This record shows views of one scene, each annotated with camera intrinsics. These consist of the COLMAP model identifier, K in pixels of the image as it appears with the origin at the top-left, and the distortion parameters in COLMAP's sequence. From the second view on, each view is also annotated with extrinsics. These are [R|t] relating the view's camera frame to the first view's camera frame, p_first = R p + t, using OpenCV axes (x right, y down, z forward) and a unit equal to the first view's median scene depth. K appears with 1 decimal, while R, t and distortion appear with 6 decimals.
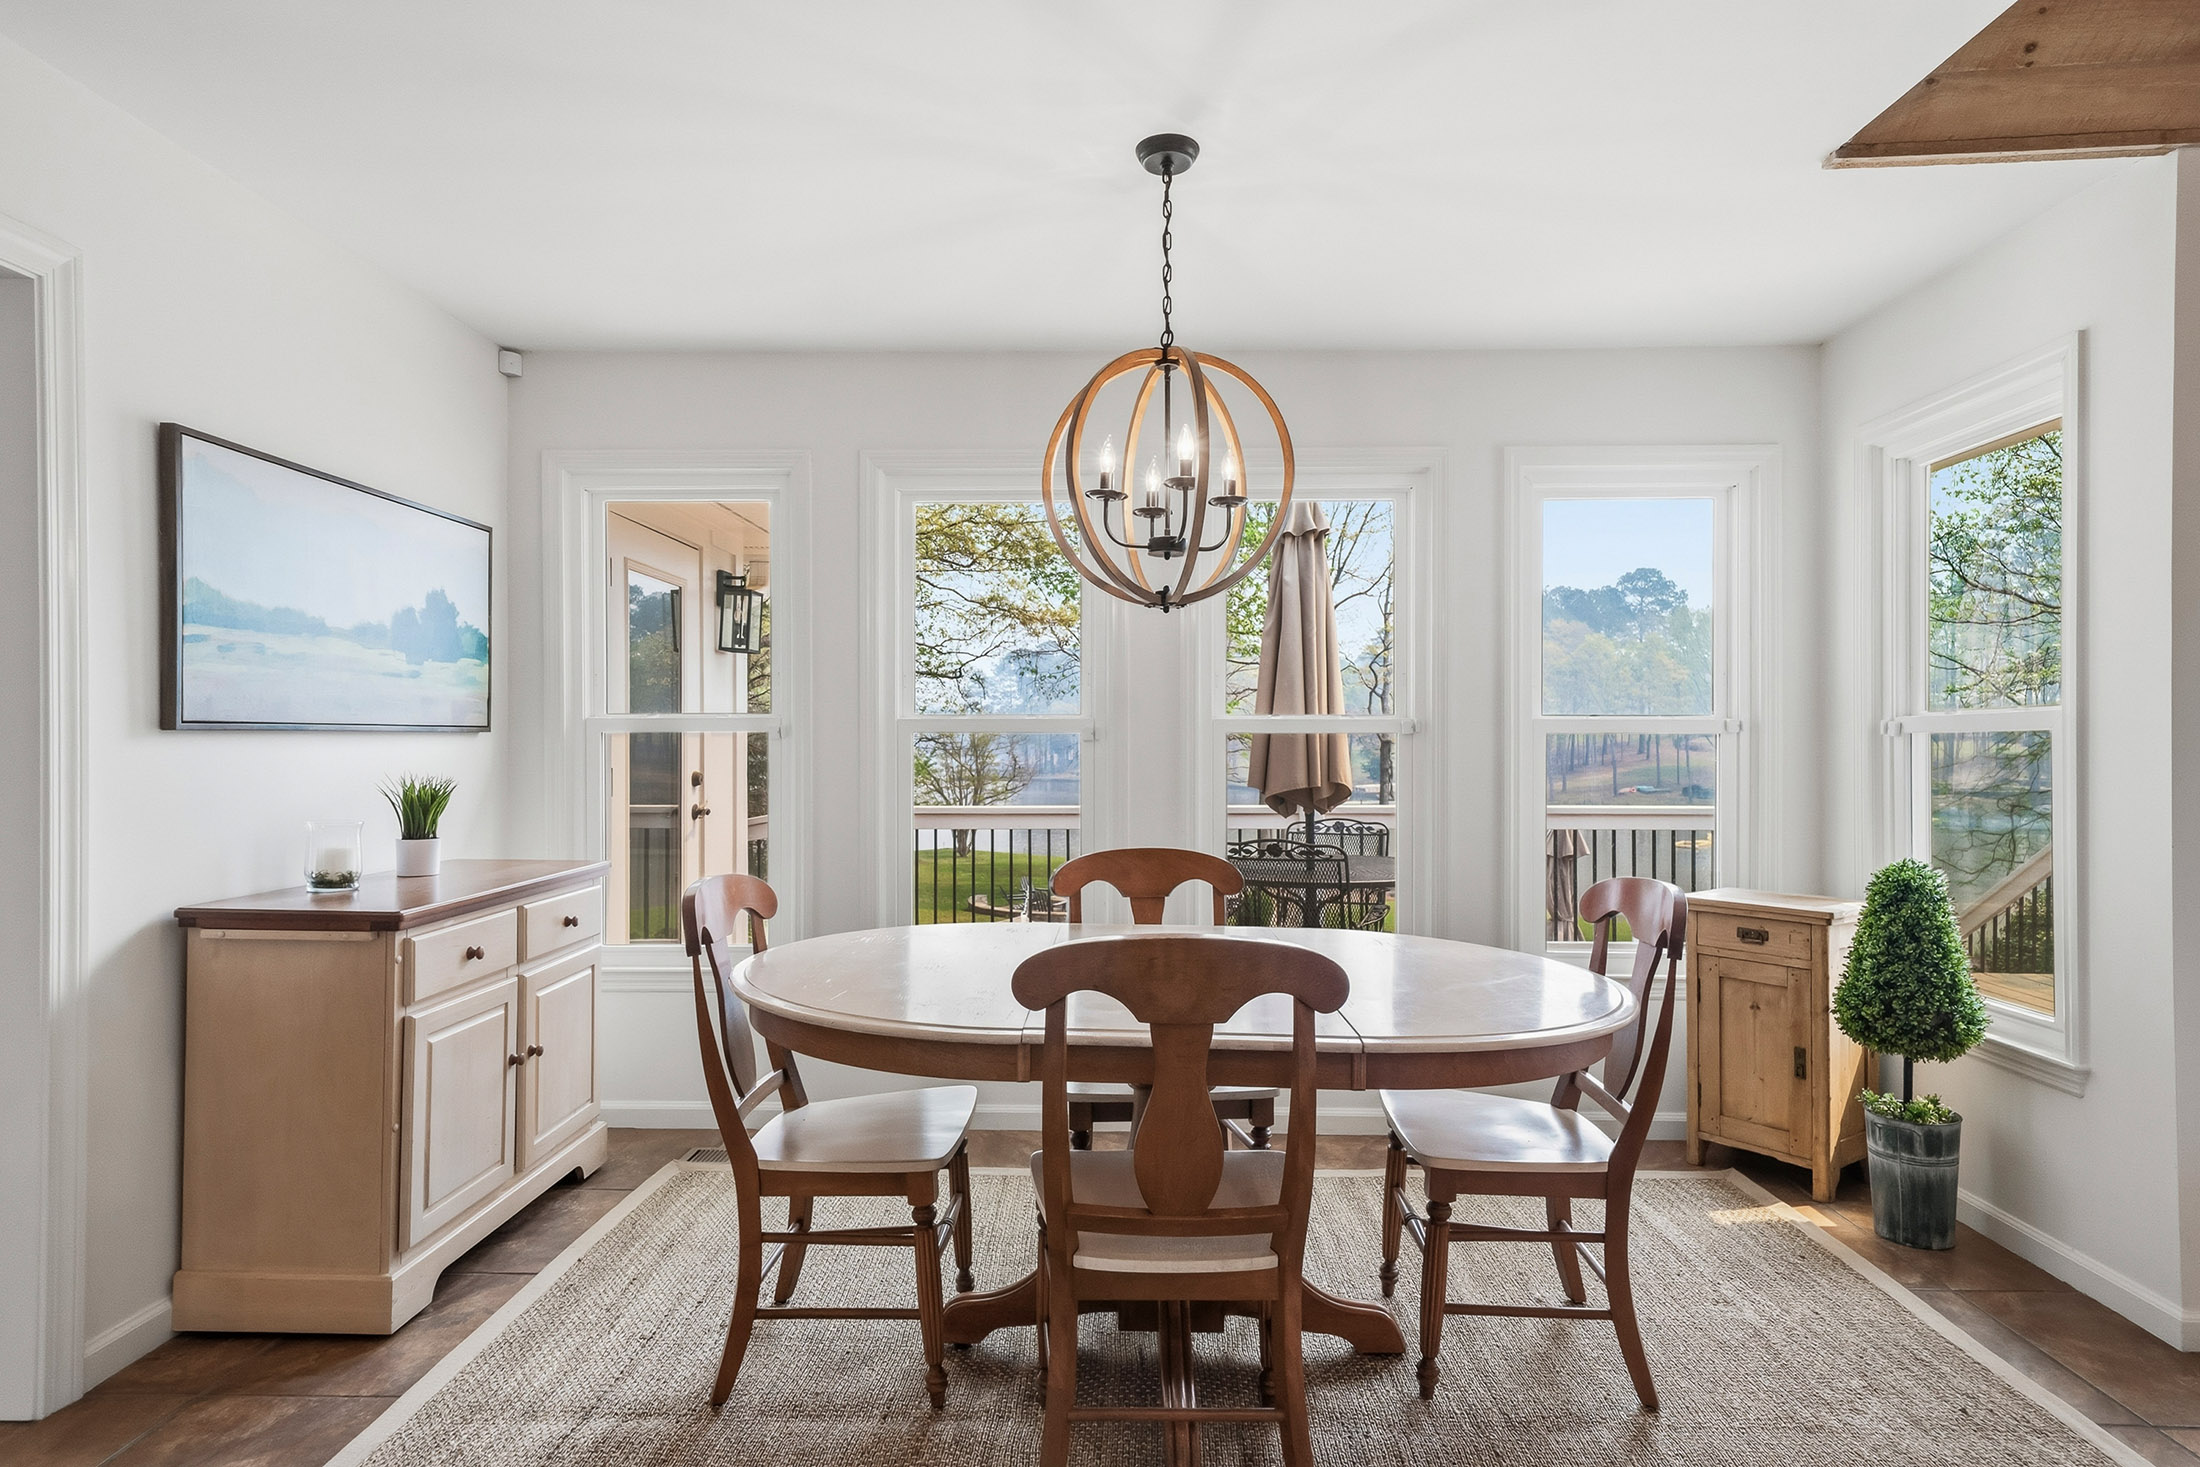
lens RADIAL K [[1201.3, 0, 1105.8], [0, 1201.3, 741.8], [0, 0, 1]] dist [0.018563, 0.000057]
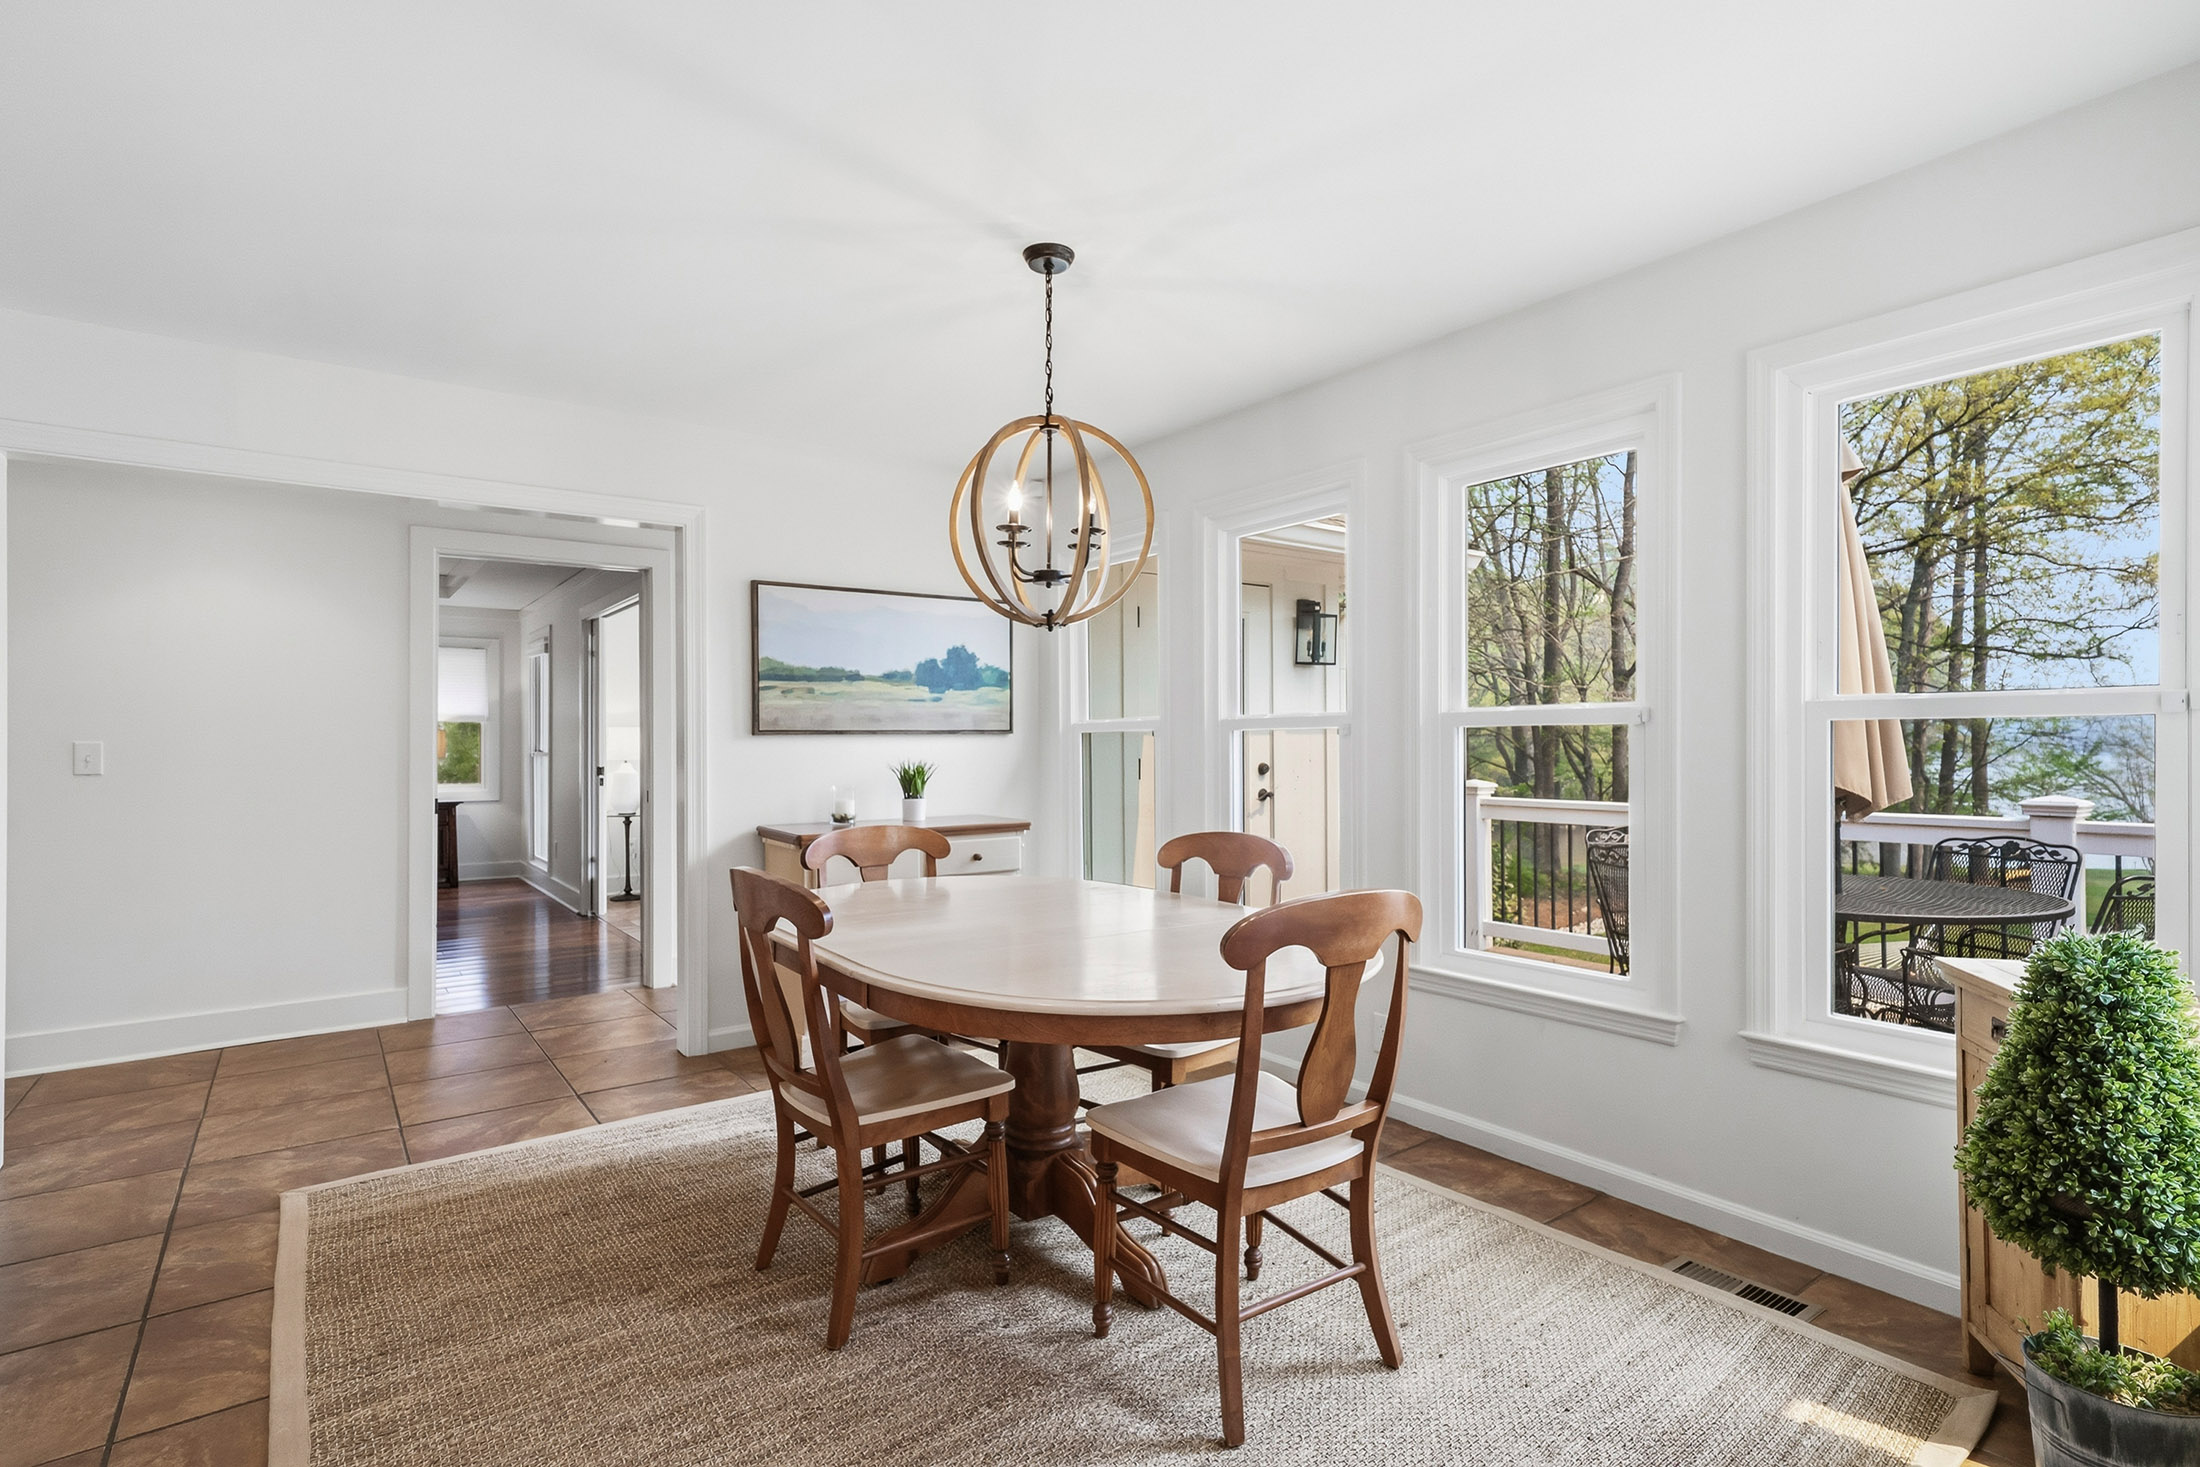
lens RADIAL K [[1074.4, 0, 1102.9], [0, 1074.4, 747.5], [0, 0, 1]] dist [0.011112, 0.000593]
pose [[0.616840, -0.001010, -0.787088, 0.896986], [0.005923, 0.999977, 0.003359, 0.007199], [0.787066, -0.006734, 0.616832, 0.349073]]
